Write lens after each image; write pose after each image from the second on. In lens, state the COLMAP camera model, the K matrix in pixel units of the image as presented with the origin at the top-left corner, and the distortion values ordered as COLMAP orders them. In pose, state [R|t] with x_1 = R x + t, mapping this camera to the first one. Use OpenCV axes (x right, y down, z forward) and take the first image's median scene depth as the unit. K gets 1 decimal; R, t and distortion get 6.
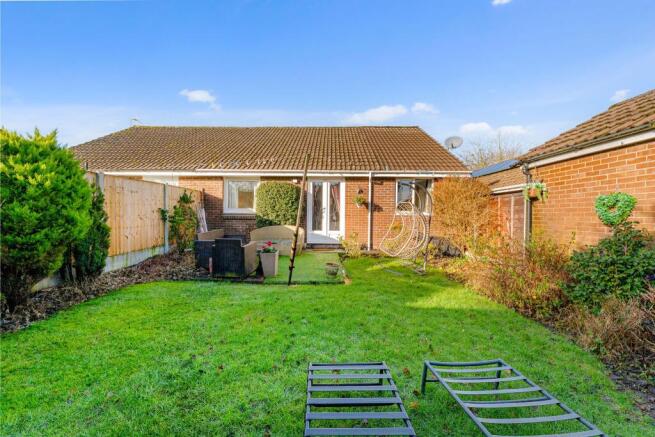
lens RADIAL K [[267.3, 0, 329.6], [0, 267.3, 219.8], [0, 0, 1]] dist [-0.001197, -0.000178]
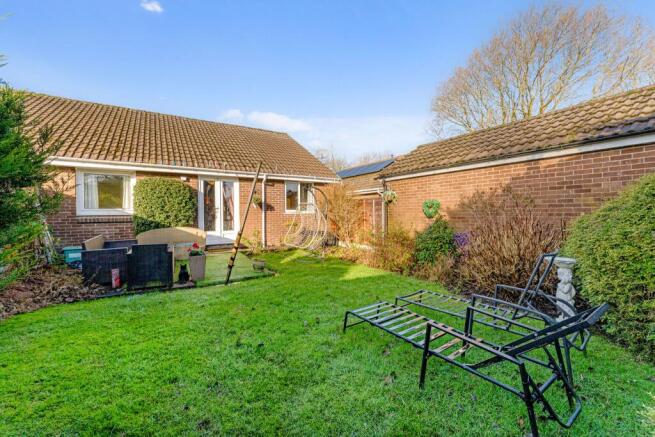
lens RADIAL K [[281.7, 0, 327.5], [0, 281.7, 218.5], [0, 0, 1]] dist [-0.000306, -0.000033]
pose [[0.817881, -0.027747, 0.574718, -0.295910], [0.026004, 0.999598, 0.011254, -0.006460], [-0.574800, 0.005740, 0.818274, -0.074730]]
